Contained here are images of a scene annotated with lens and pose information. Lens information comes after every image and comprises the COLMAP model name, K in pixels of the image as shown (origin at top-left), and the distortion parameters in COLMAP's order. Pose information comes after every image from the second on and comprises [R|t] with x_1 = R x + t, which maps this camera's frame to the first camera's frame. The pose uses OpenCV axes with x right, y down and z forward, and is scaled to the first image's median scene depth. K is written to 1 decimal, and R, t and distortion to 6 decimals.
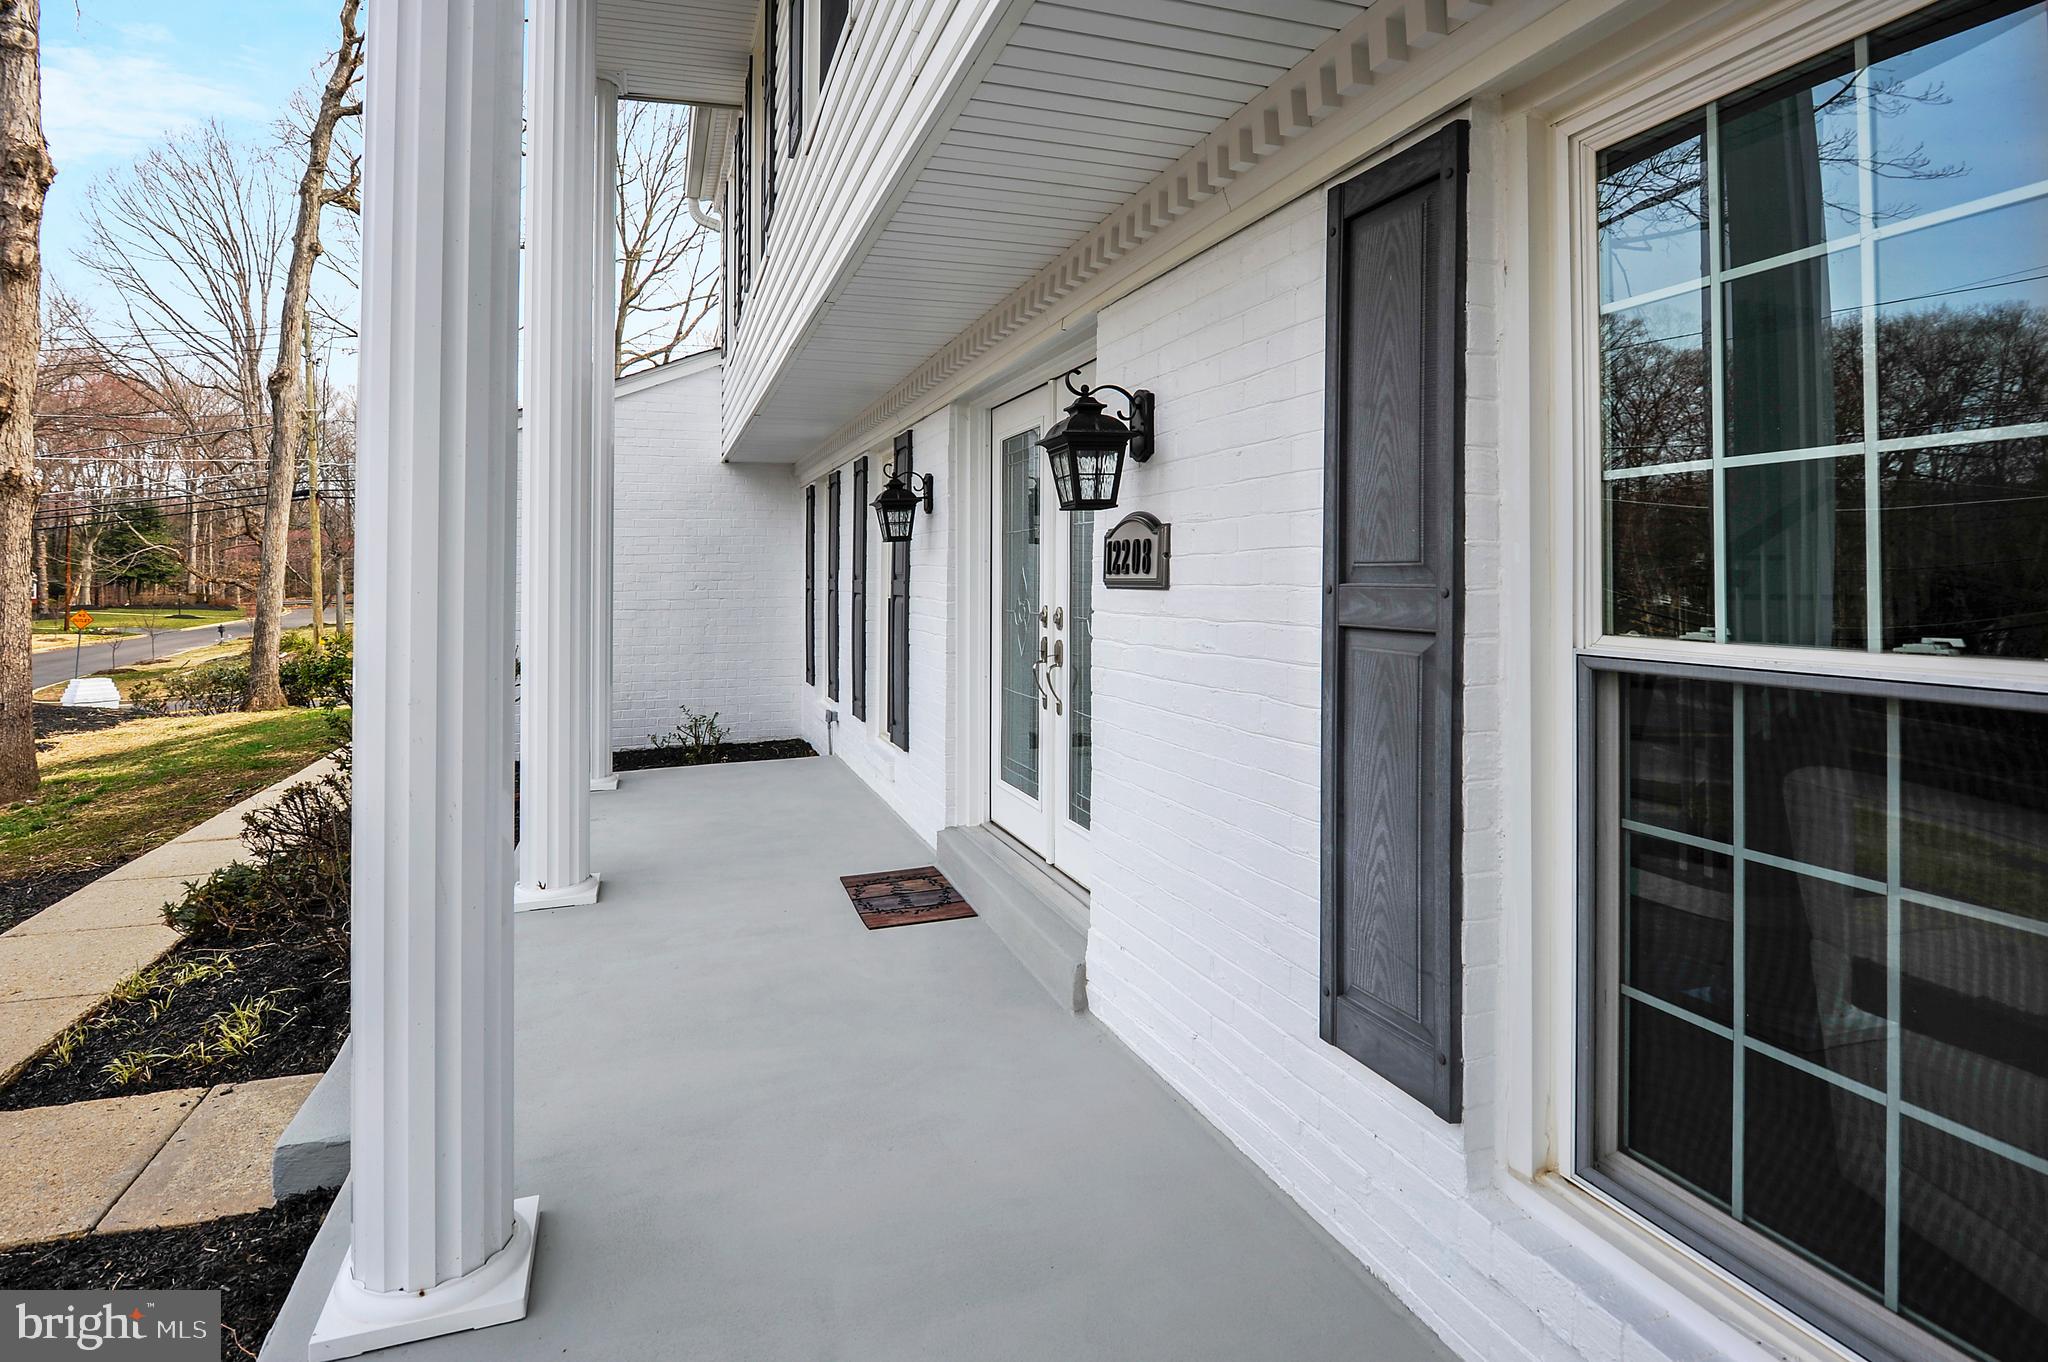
lens RADIAL K [[1042.9, 0, 1020.0], [0, 1042.9, 565.5], [0, 0, 1]] dist [-0.017479, -0.000069]
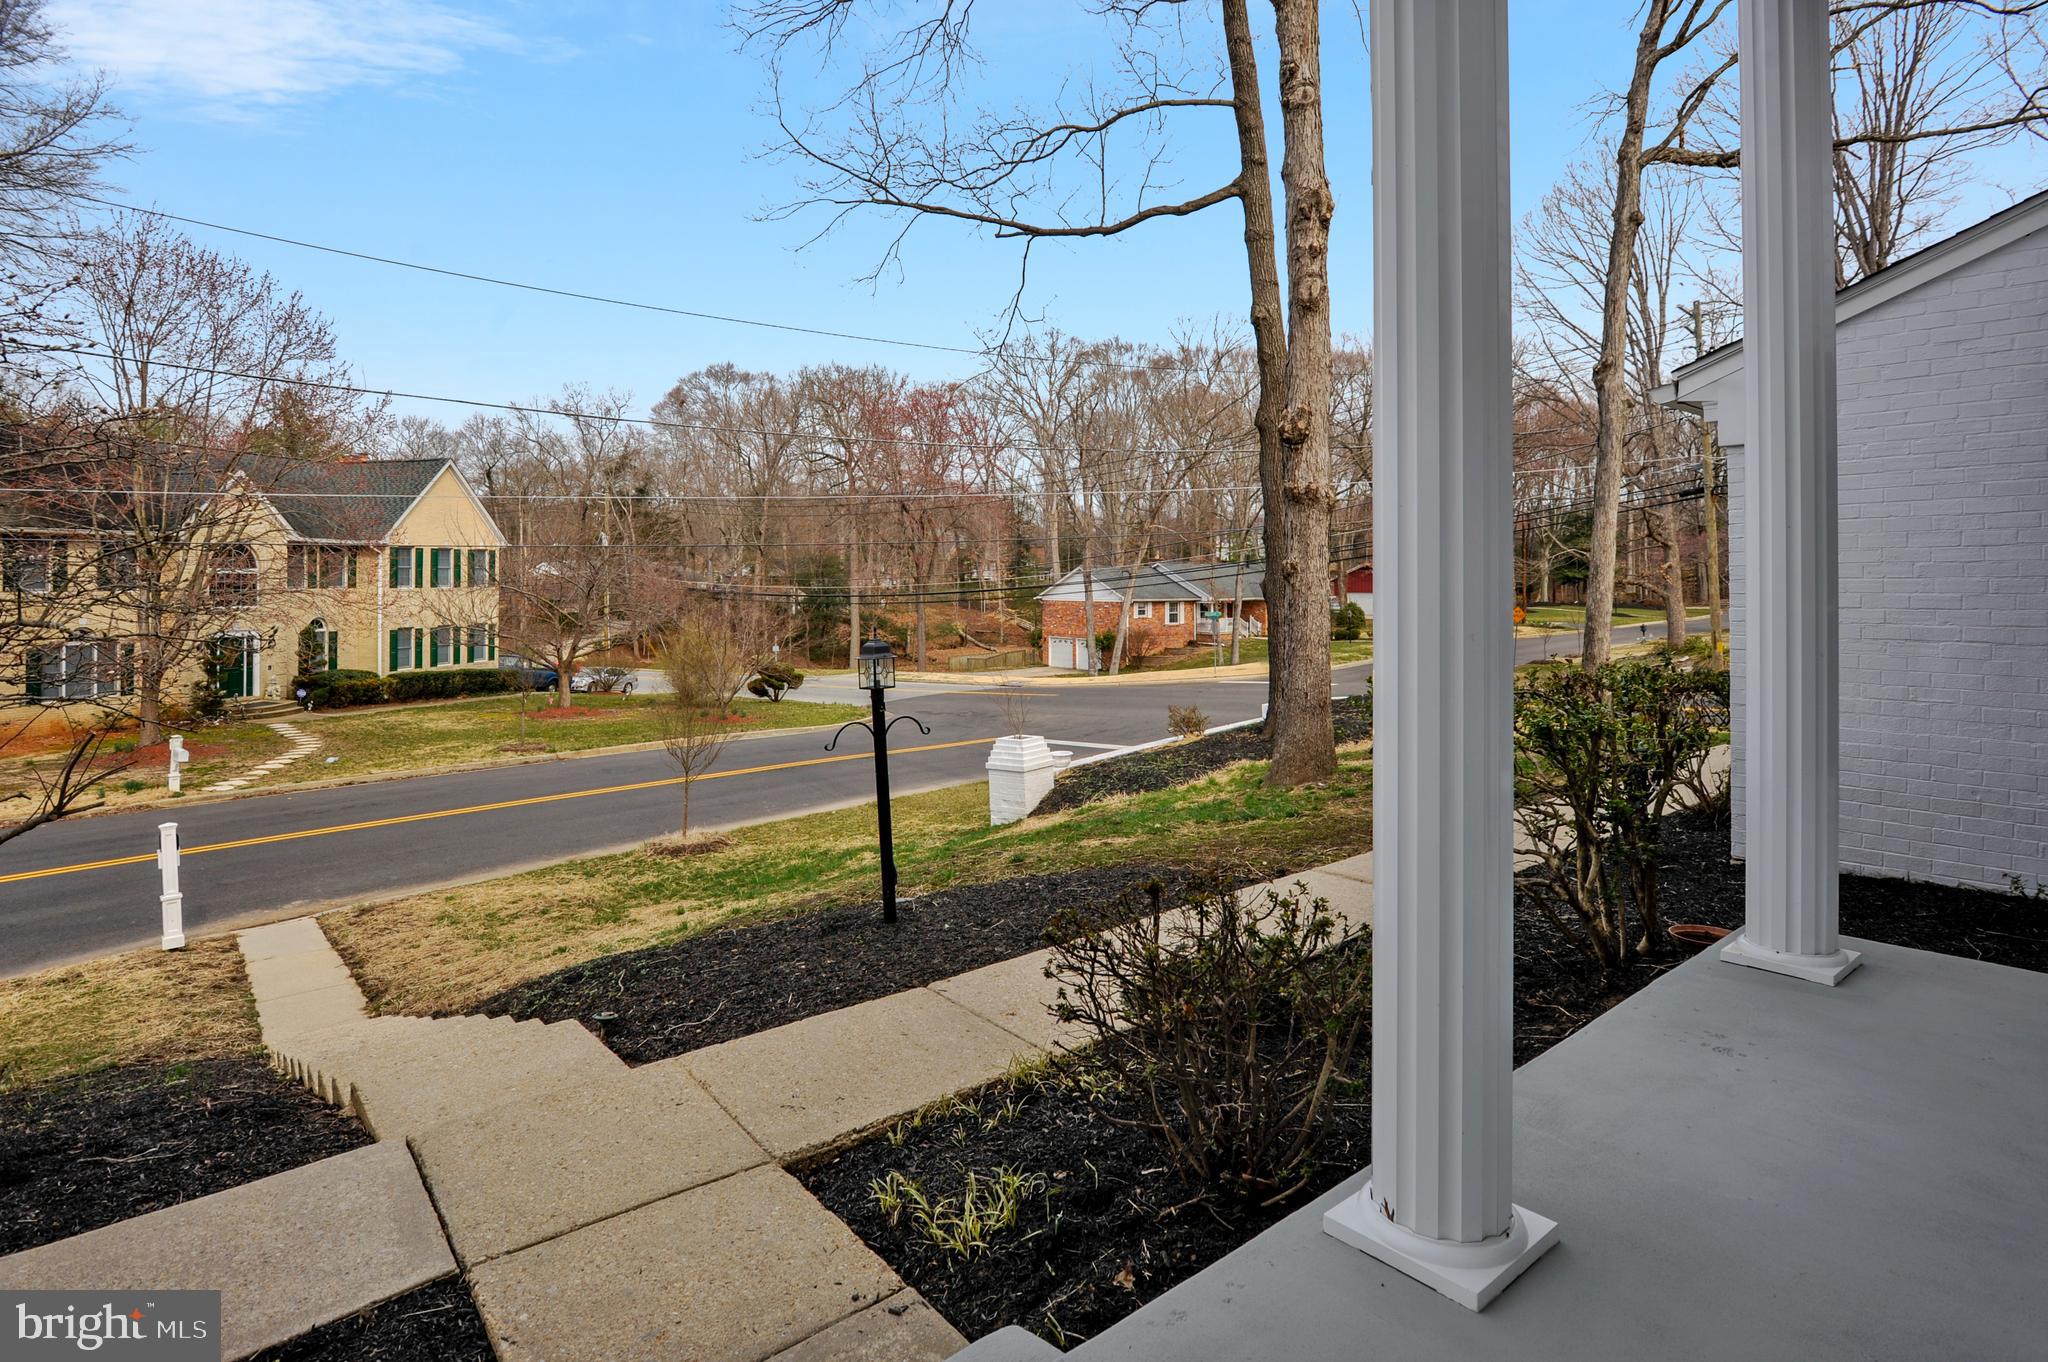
lens RADIAL K [[1042.9, 0, 1020.0], [0, 1042.9, 565.5], [0, 0, 1]] dist [-0.017479, -0.000069]
pose [[0.338913, -0.008373, -0.940780, -0.013703], [0.007783, 0.999951, -0.006096, -0.000108], [0.940785, -0.005256, 0.338962, 0.182974]]
